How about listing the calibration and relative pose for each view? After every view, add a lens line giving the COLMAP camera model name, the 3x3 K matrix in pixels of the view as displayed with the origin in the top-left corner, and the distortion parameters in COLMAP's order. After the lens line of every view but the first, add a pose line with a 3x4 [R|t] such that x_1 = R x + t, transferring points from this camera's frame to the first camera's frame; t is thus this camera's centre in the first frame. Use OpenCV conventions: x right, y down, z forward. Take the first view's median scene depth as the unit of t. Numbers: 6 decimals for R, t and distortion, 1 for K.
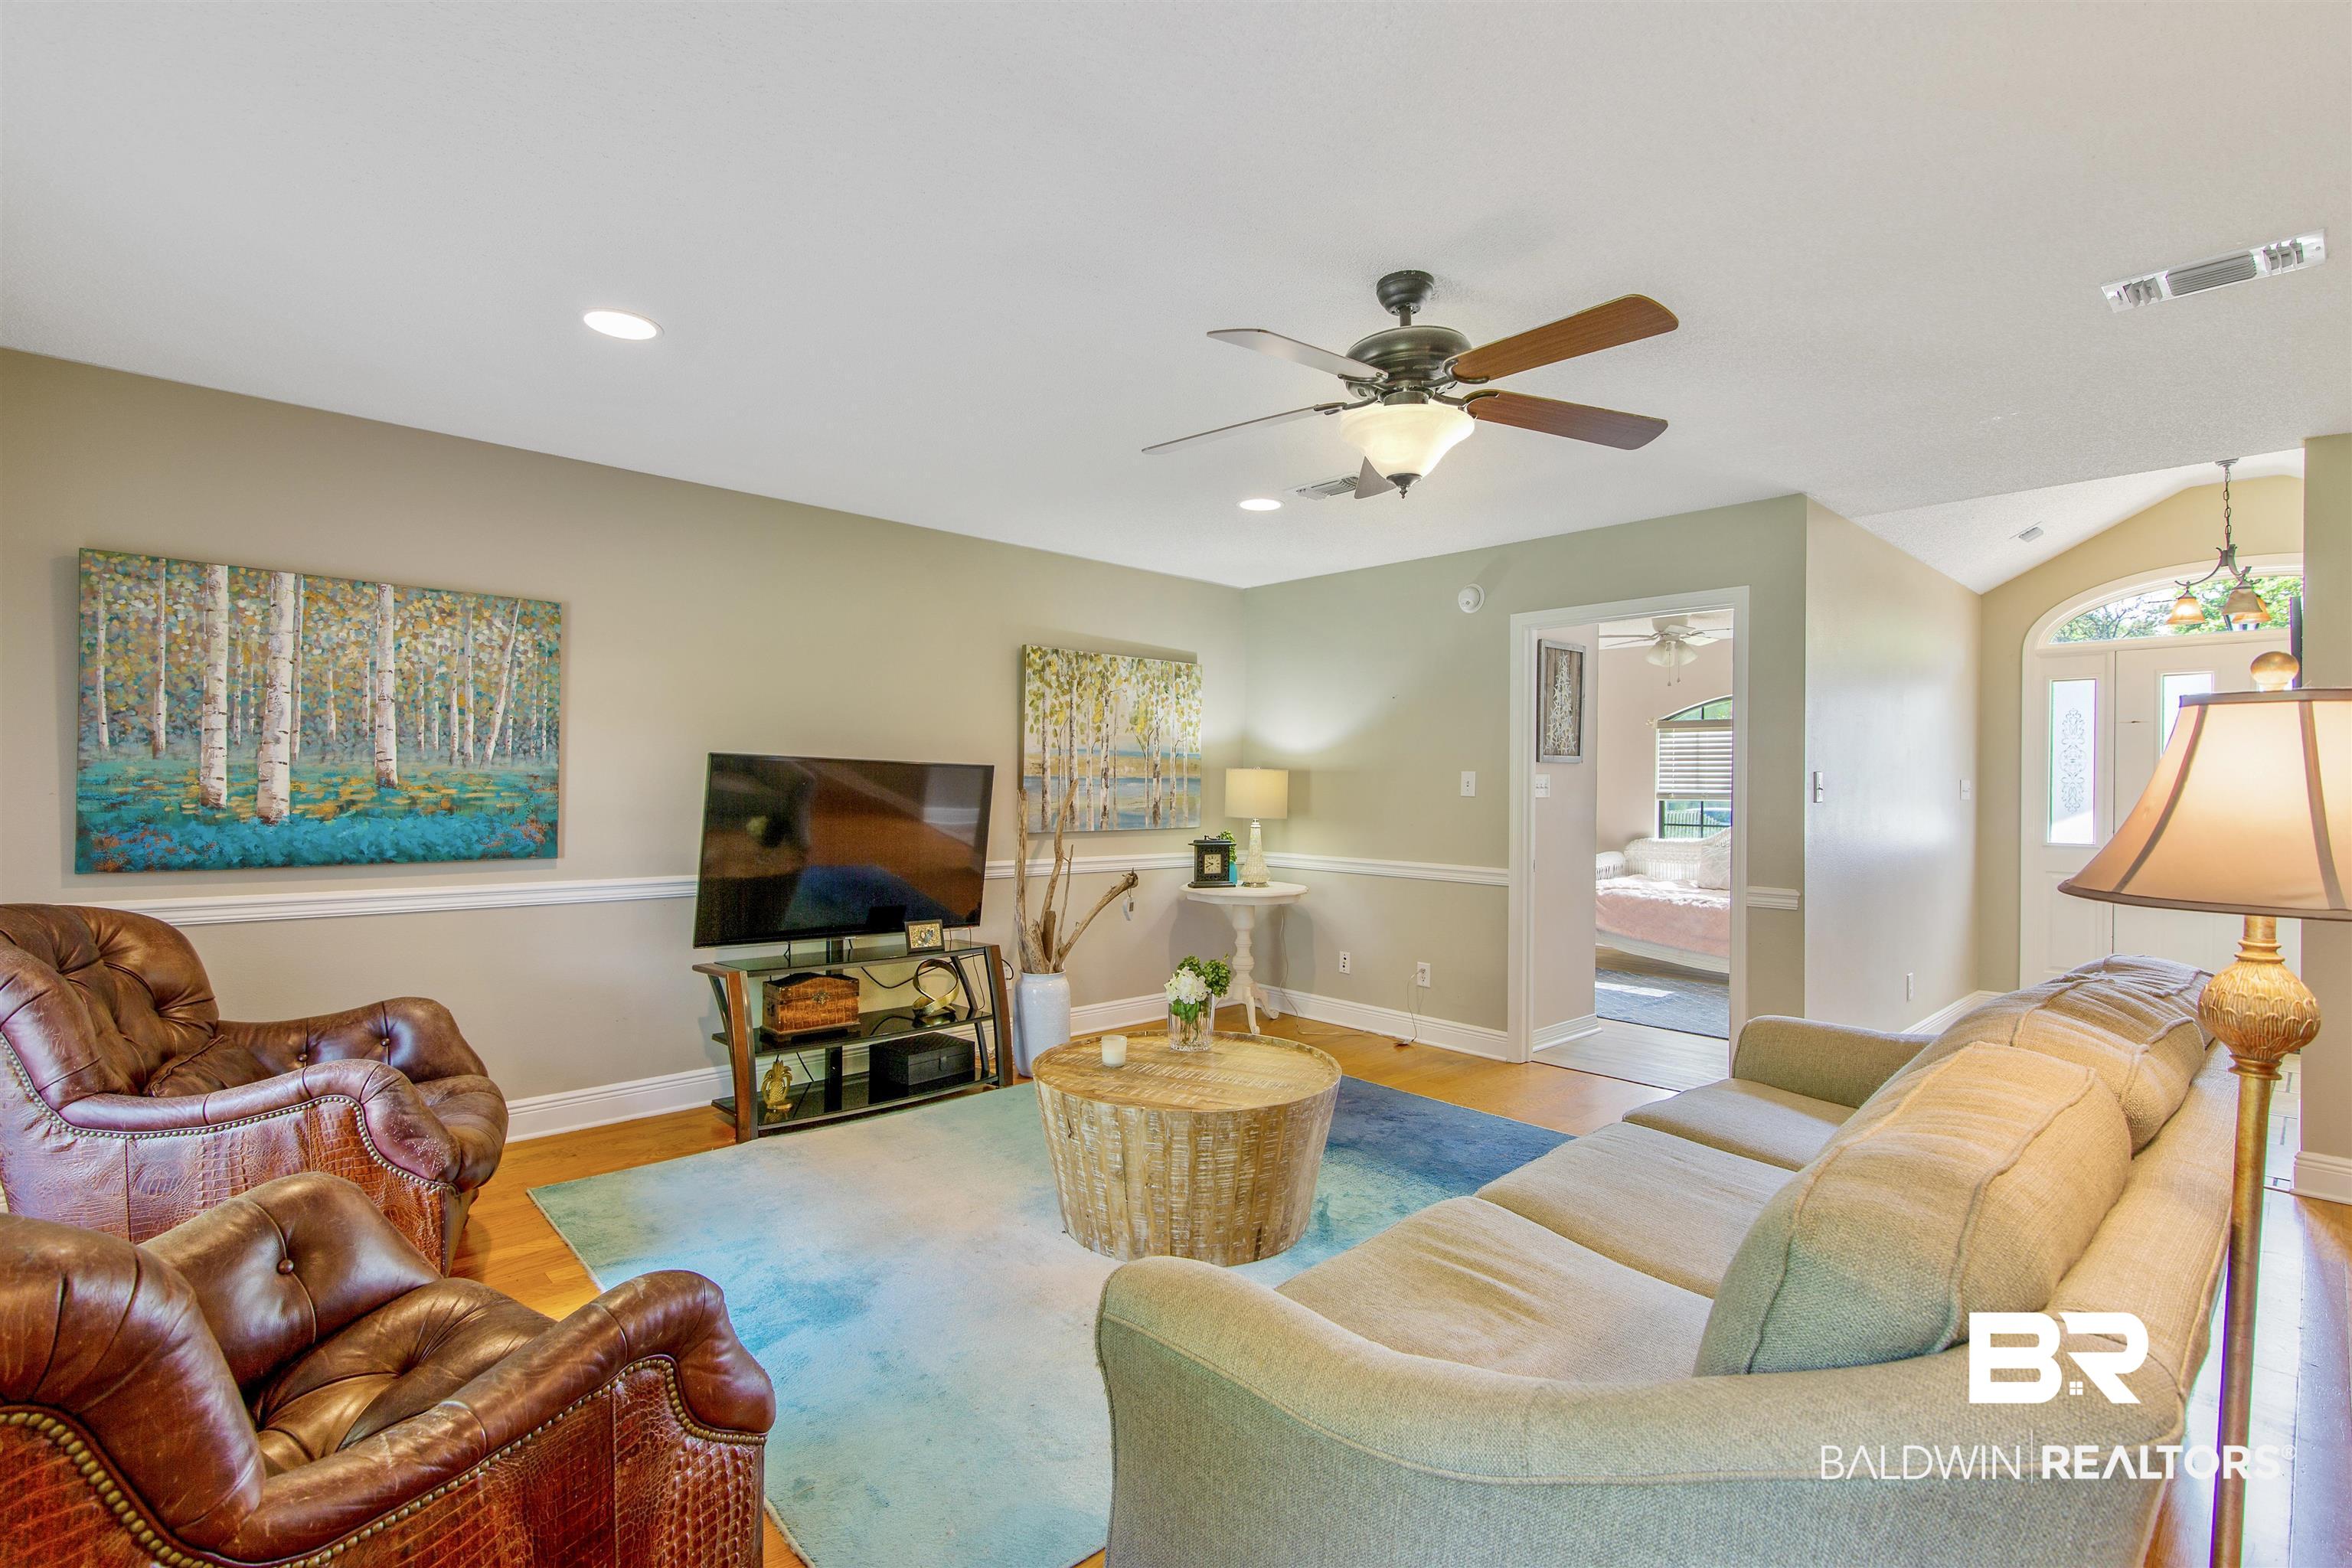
lens RADIAL K [[1081.2, 0, 1160.8], [0, 1081.2, 773.9], [0, 0, 1]] dist [0.001026, -0.001285]
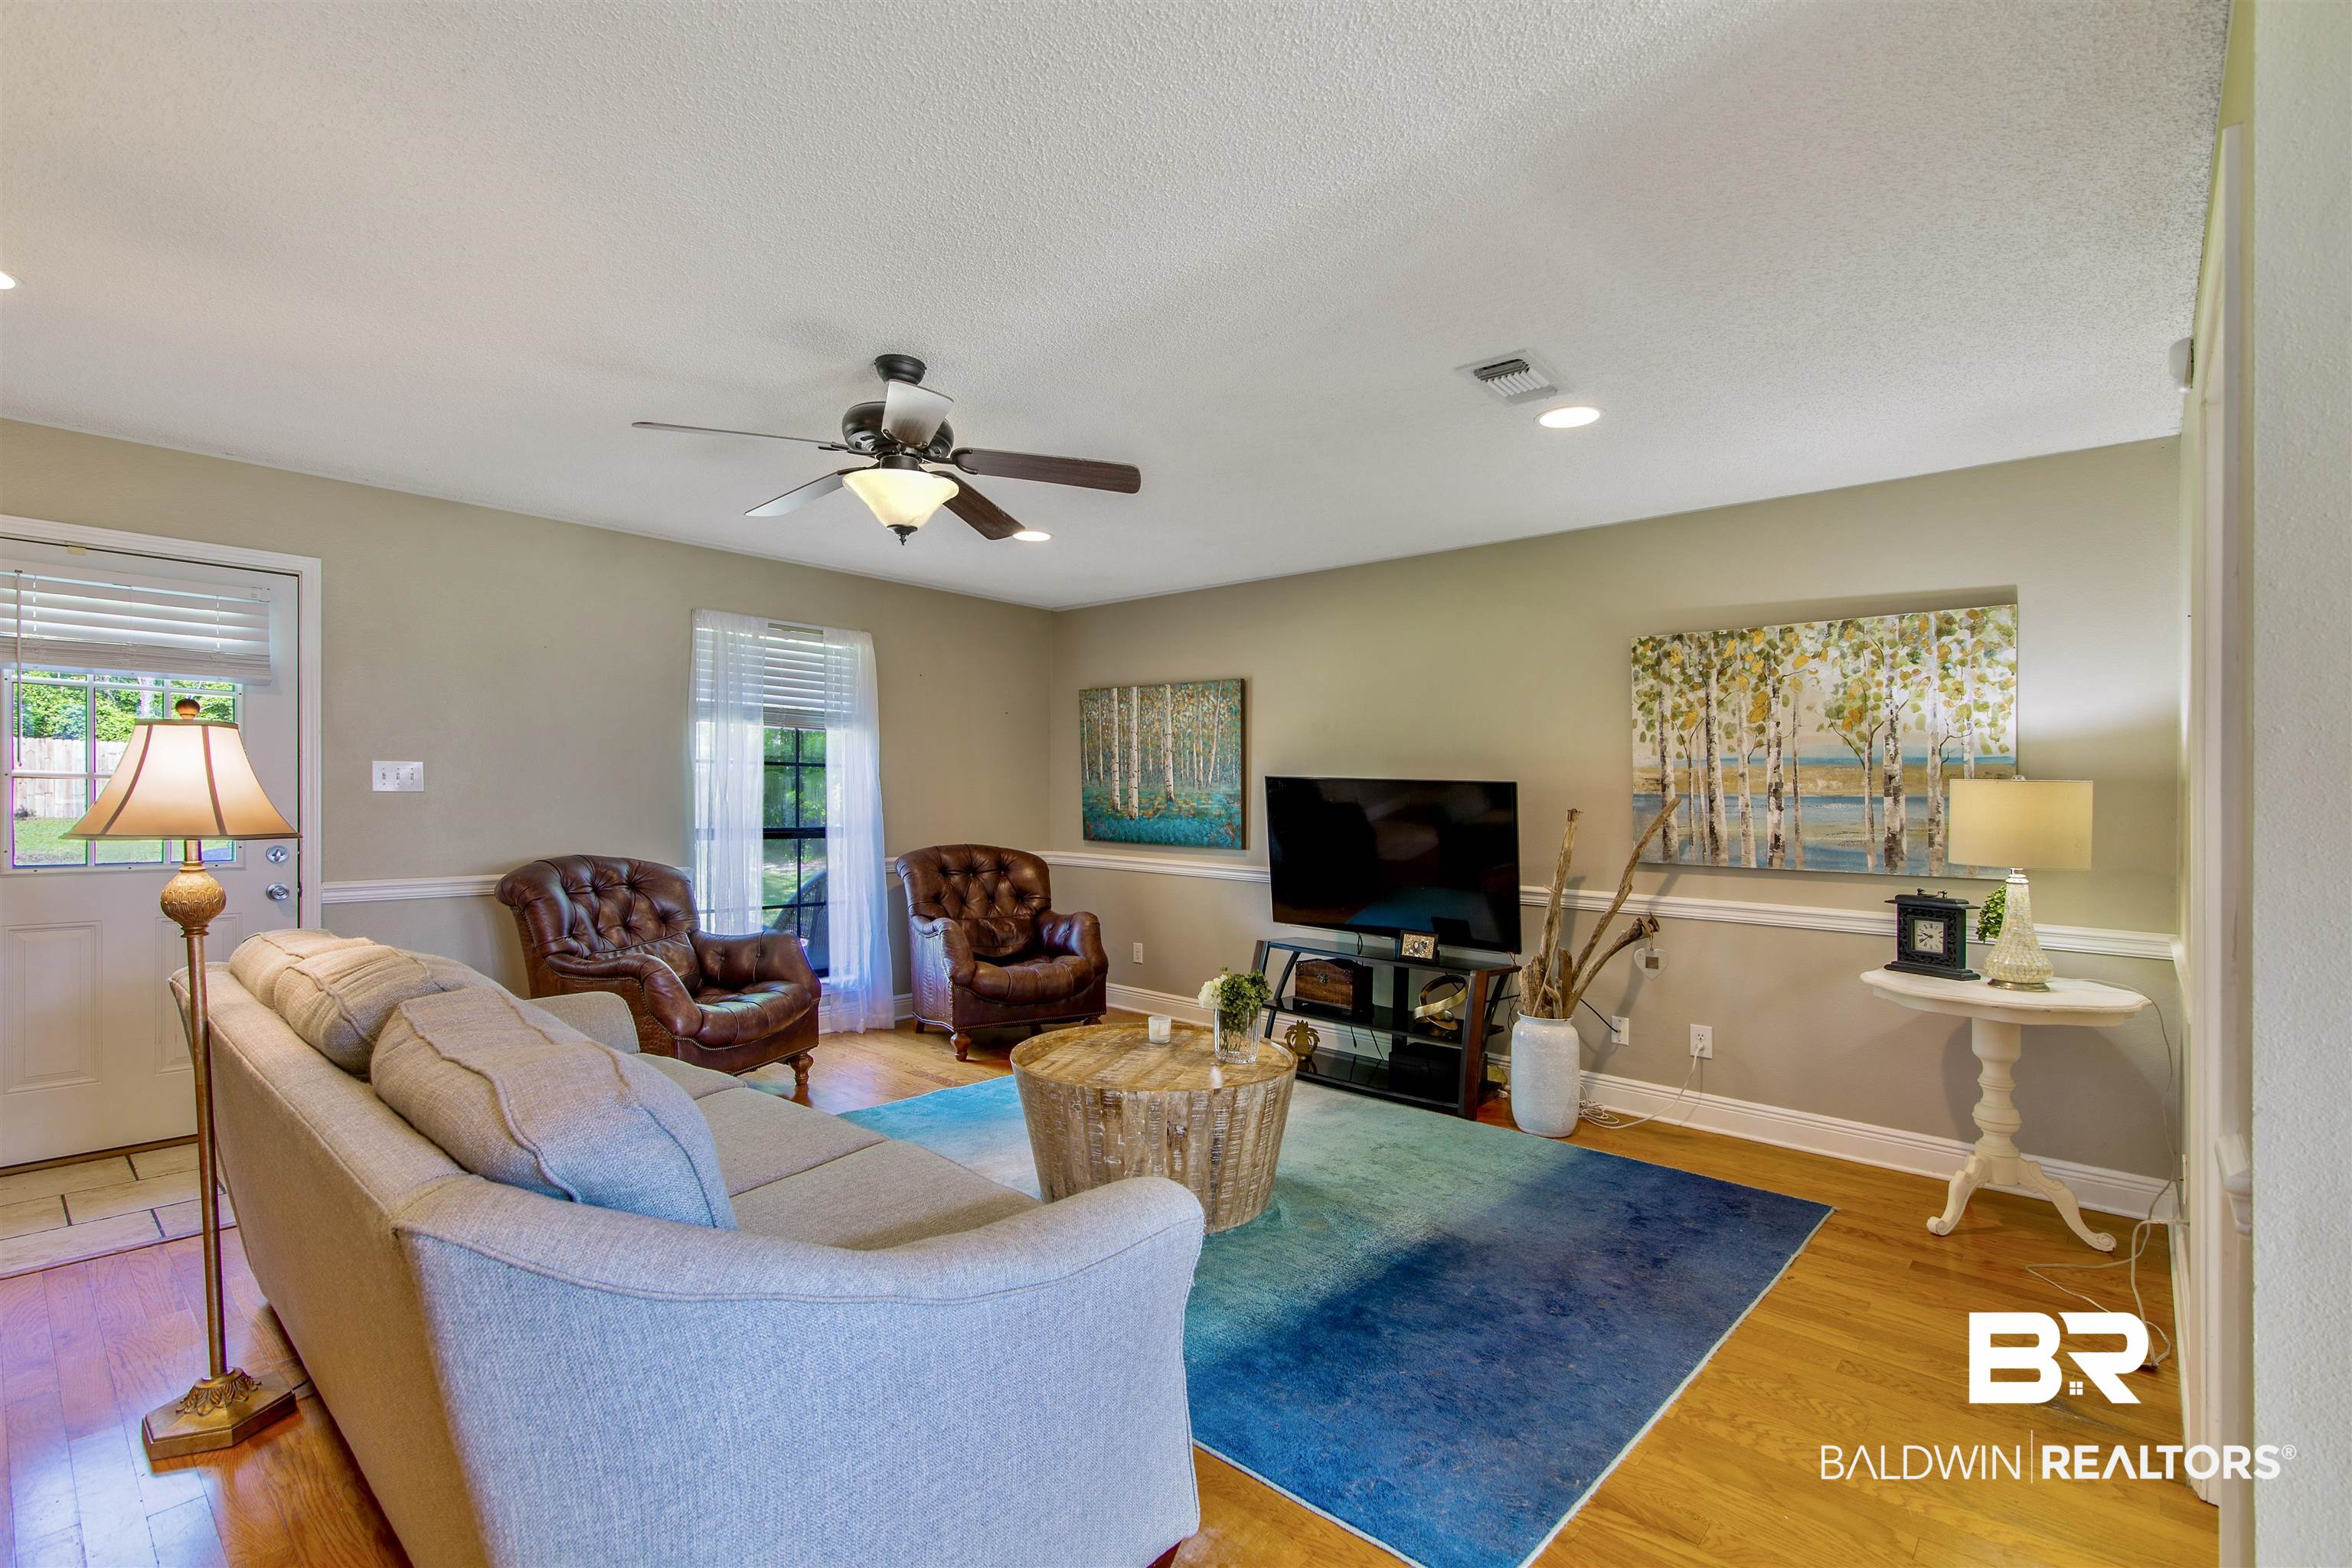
lens RADIAL K [[1081.2, 0, 1174.2], [0, 1081.2, 802.8], [0, 0, 1]] dist [0.001026, -0.001285]
pose [[0.090010, -0.000356, -0.995941, 0.656349], [-0.003949, 0.999992, -0.000715, 0.010533], [0.995933, 0.003997, 0.090008, 0.553770]]
